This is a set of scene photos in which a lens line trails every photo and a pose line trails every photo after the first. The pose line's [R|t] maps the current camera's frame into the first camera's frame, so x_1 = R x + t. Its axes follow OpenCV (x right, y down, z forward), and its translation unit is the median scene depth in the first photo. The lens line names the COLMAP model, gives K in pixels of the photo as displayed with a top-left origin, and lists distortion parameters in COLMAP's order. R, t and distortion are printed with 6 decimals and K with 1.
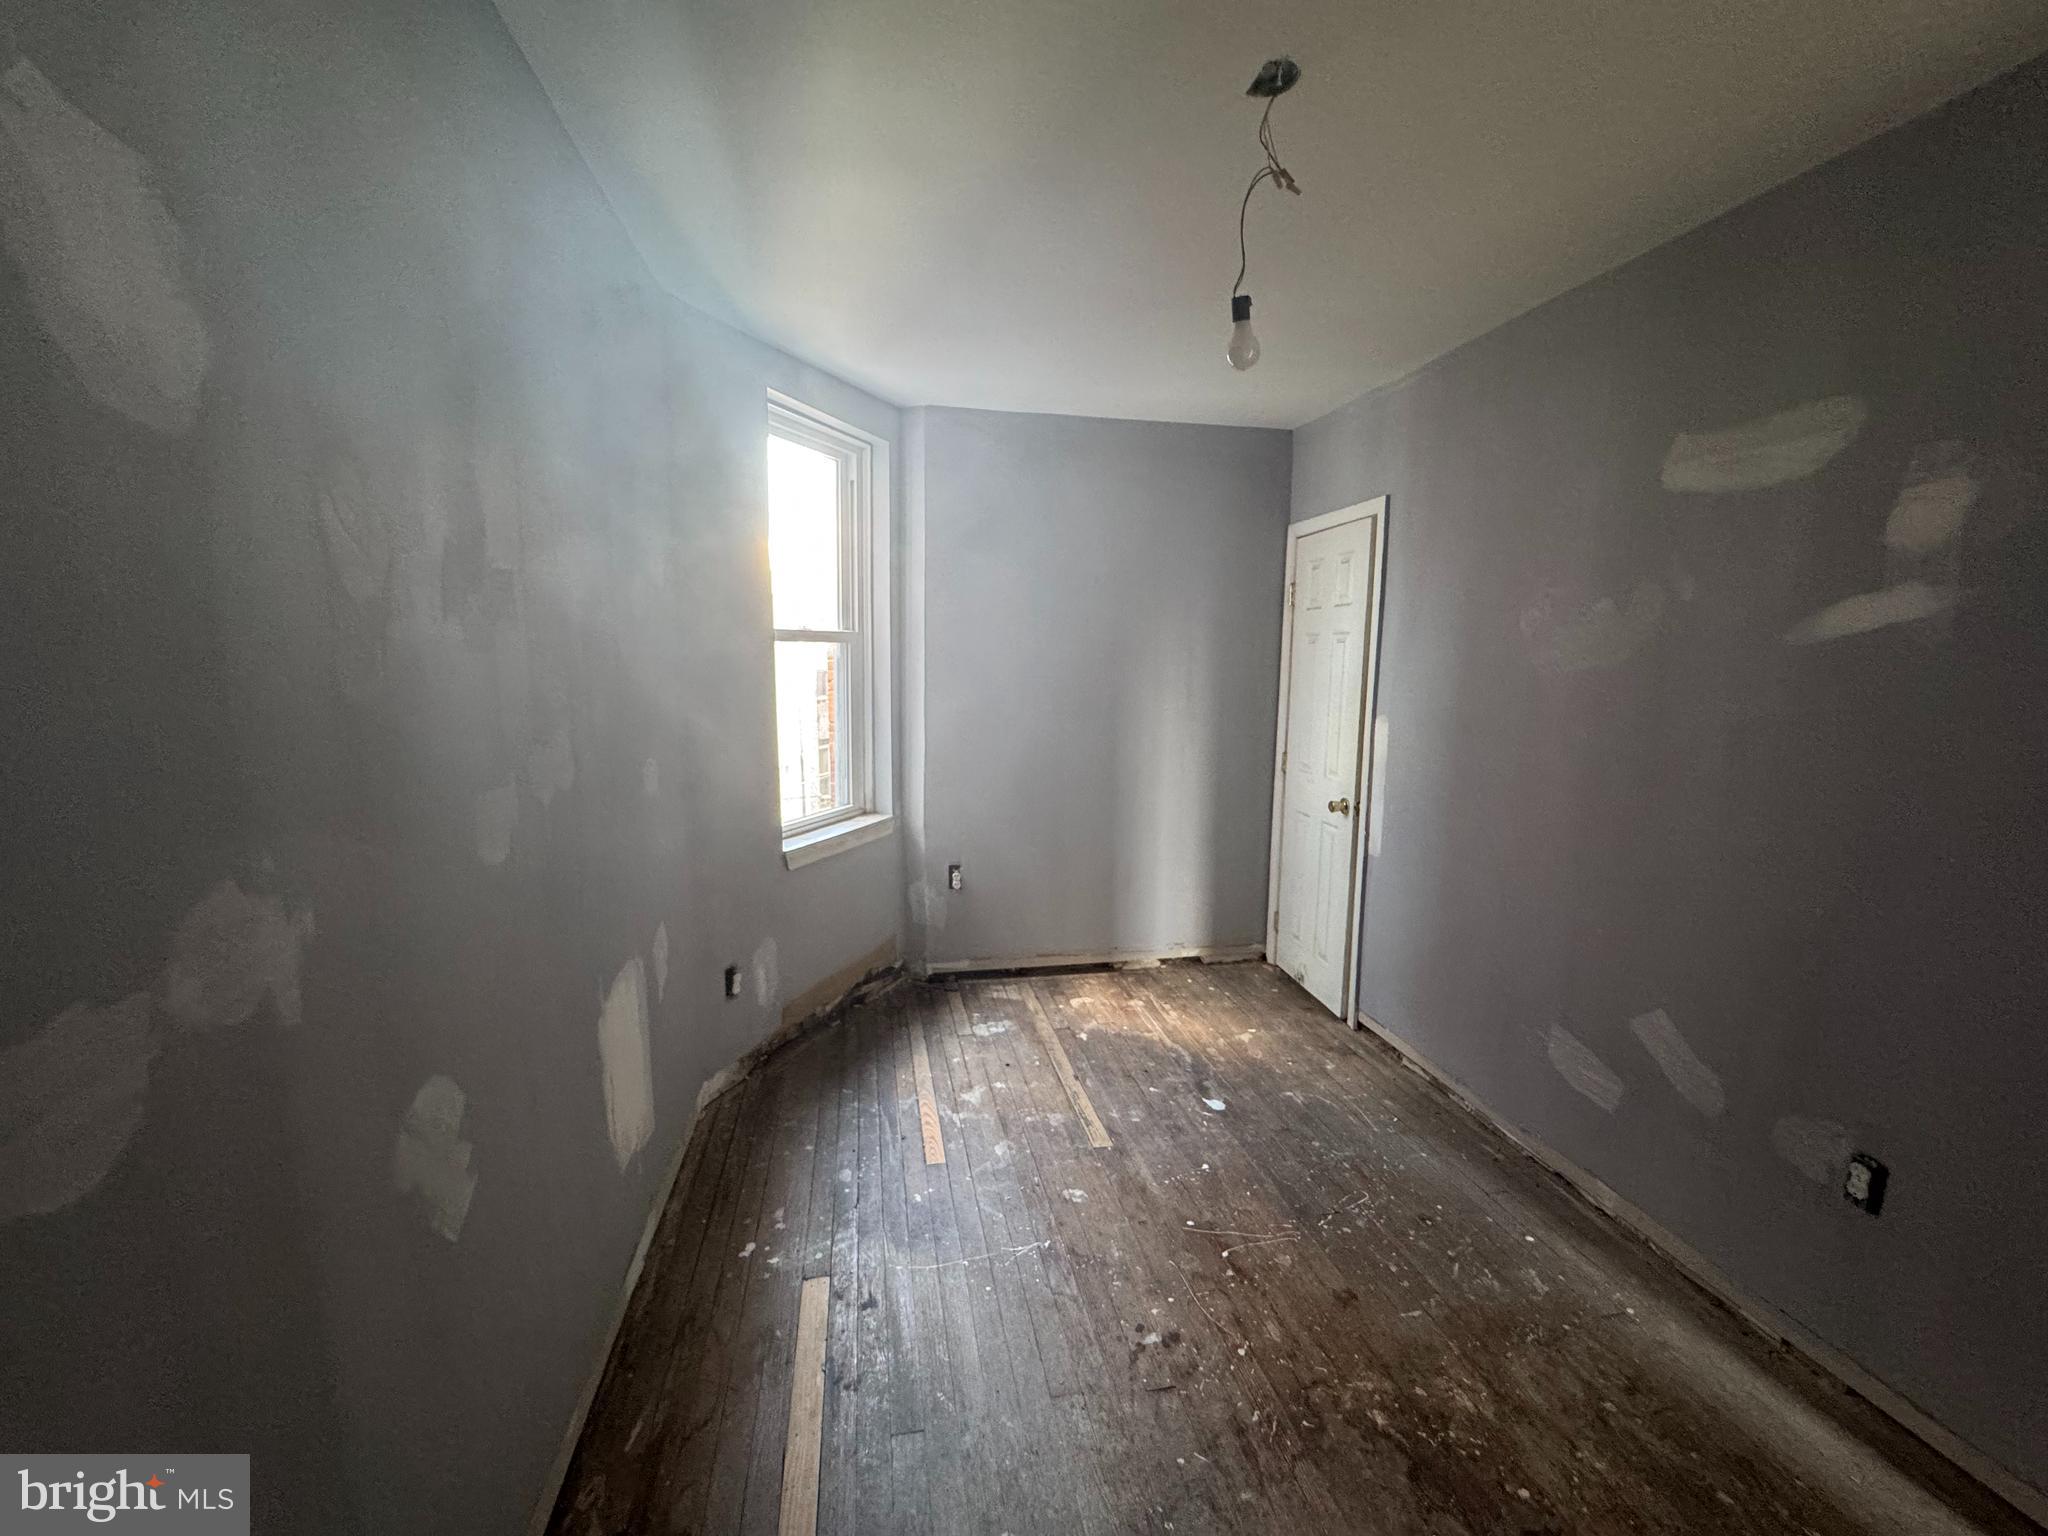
lens RADIAL K [[821.7, 0, 1022.0], [0, 821.7, 764.1], [0, 0, 1]] dist [-0.003445, 0.000741]
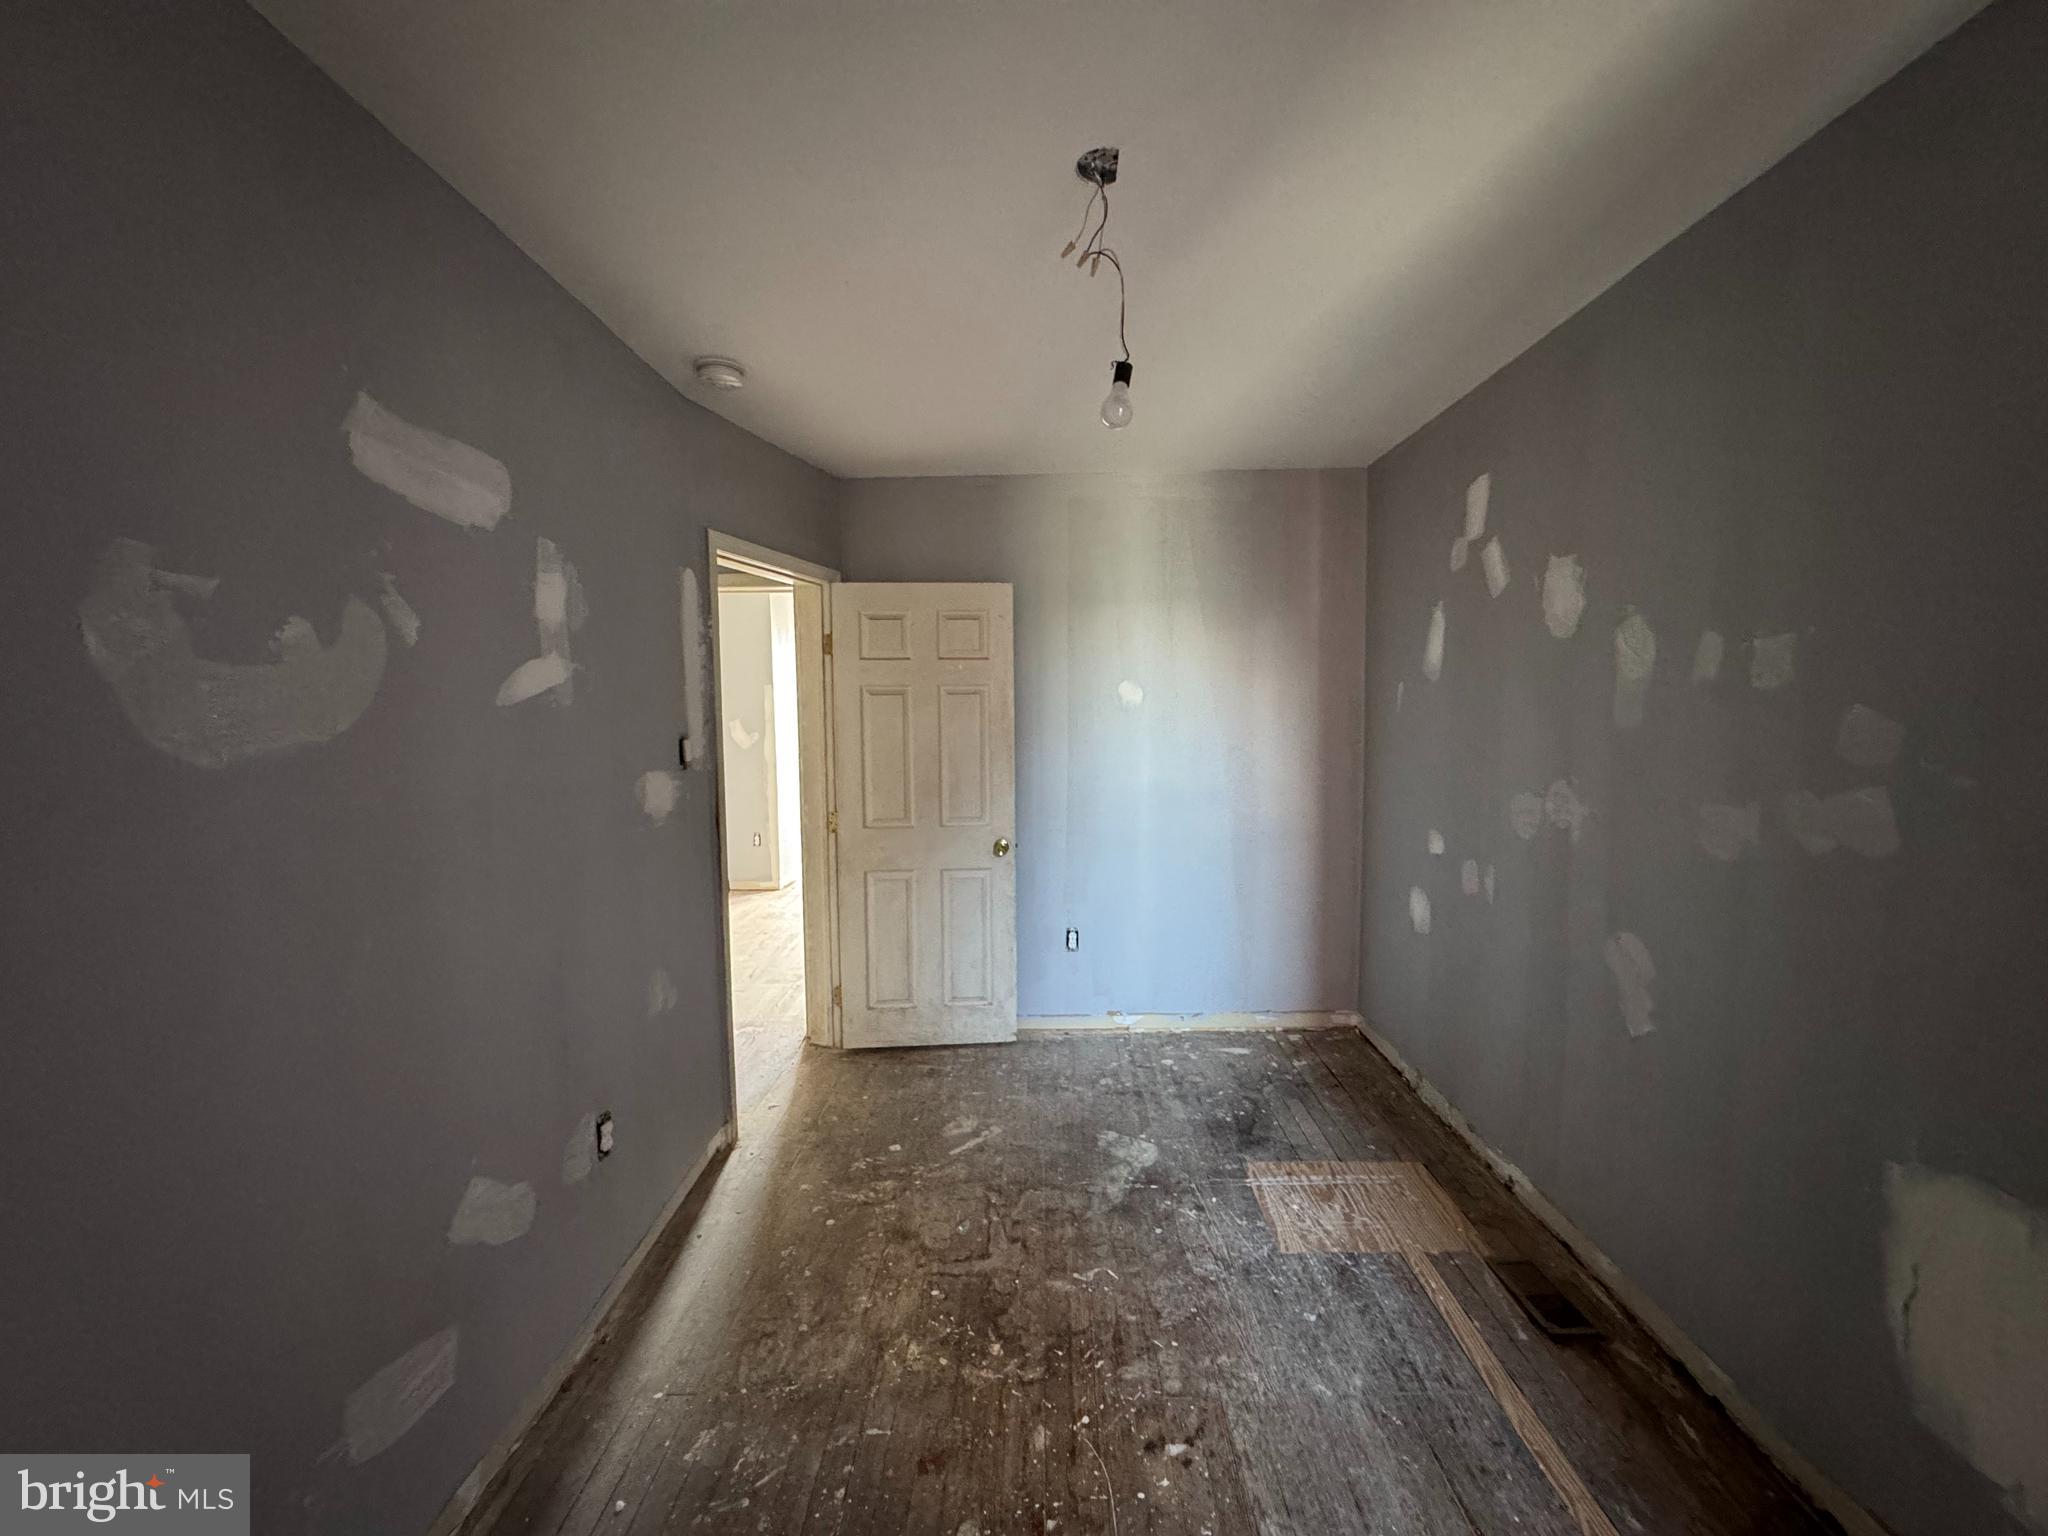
lens RADIAL K [[821.7, 0, 1022.0], [0, 821.7, 764.1], [0, 0, 1]] dist [-0.003445, 0.000741]
pose [[-0.977661, -0.009801, 0.209959, 0.150847], [0.034520, 0.977861, 0.206390, -0.262626], [-0.207333, 0.209027, -0.955678, 1.868145]]
